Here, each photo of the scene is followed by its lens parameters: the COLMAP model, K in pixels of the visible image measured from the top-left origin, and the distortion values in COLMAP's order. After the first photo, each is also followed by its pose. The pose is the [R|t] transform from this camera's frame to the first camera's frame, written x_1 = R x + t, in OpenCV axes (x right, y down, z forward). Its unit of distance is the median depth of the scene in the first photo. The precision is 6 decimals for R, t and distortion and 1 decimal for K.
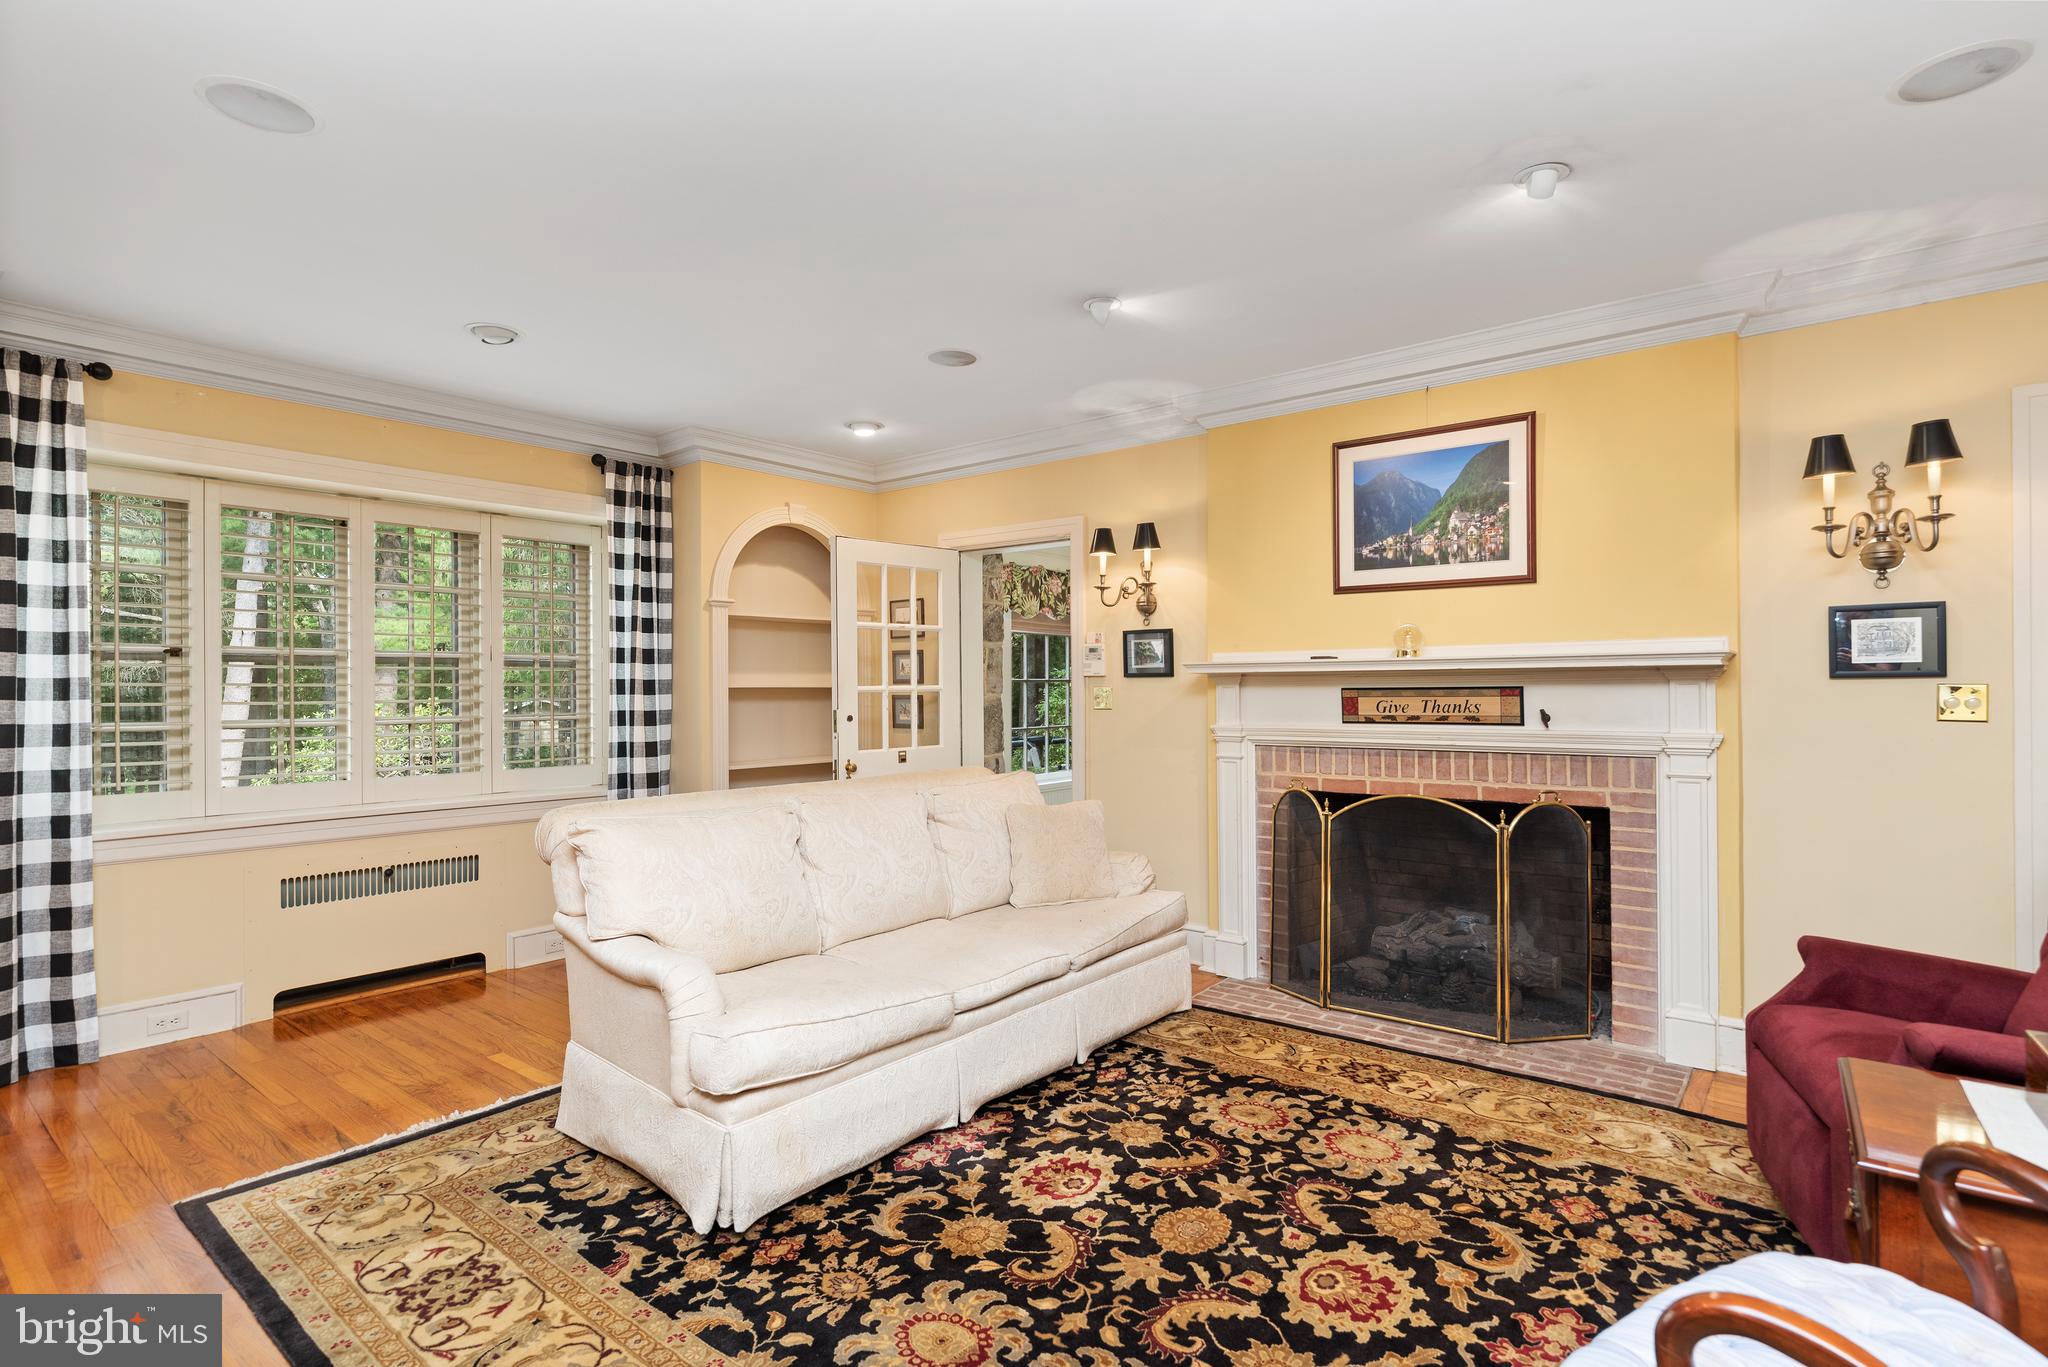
lens RADIAL K [[1006.7, 0, 1044.2], [0, 1006.7, 670.5], [0, 0, 1]] dist [0.000214, -0.001516]
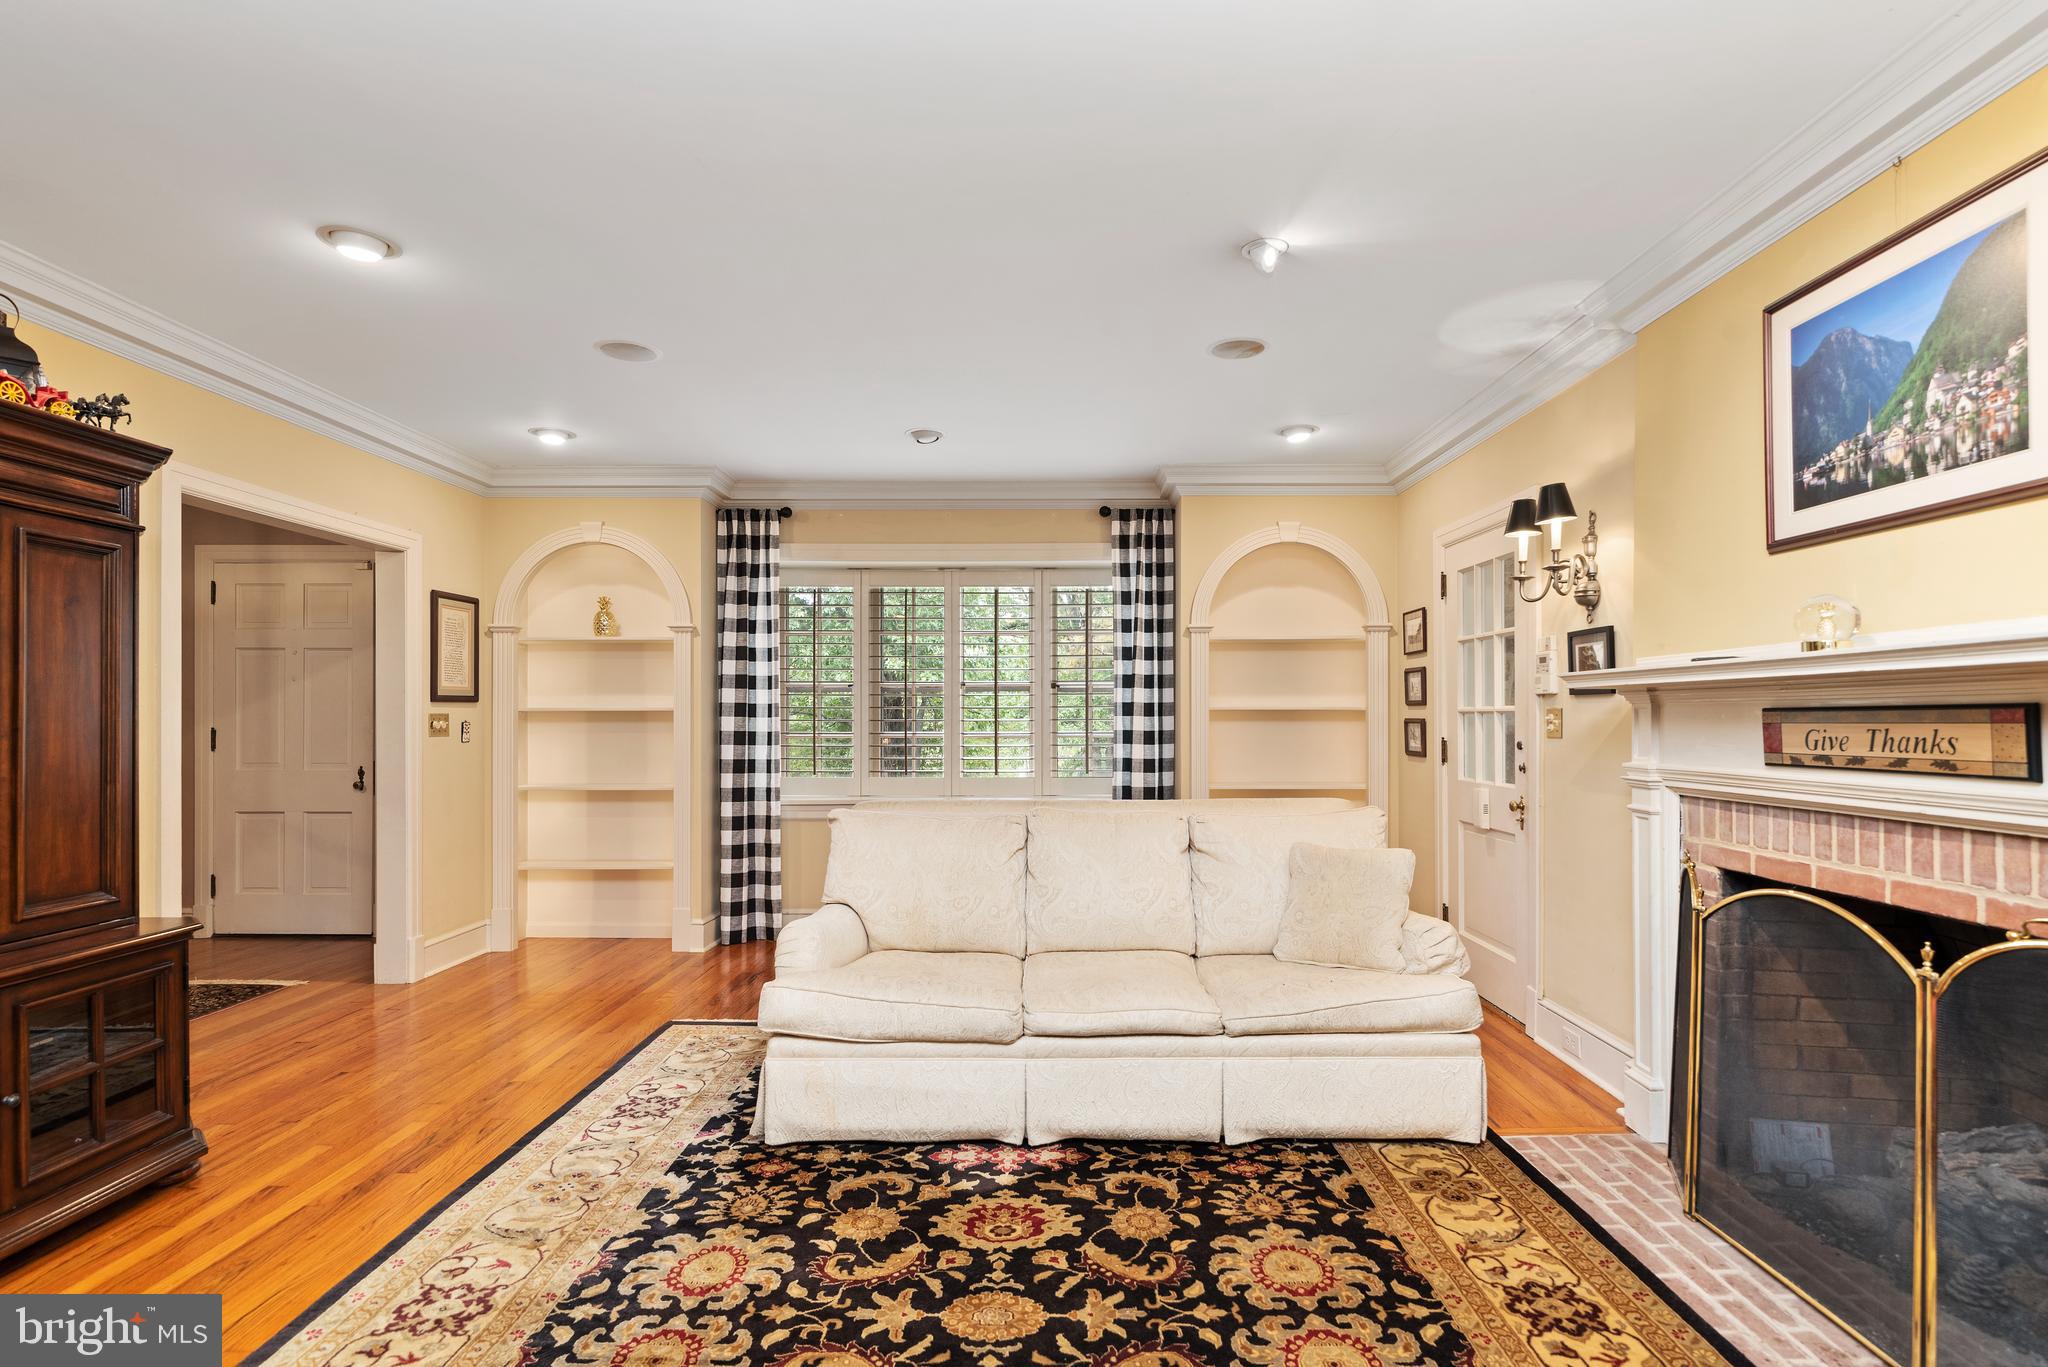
lens RADIAL K [[1006.7, 0, 1041.4], [0, 1006.7, 703.8], [0, 0, 1]] dist [0.000214, -0.001516]
pose [[0.620442, -0.005810, -0.784231, 0.585471], [0.012454, 0.999919, 0.002445, 0.009136], [0.784154, -0.011284, 0.620464, 0.327917]]
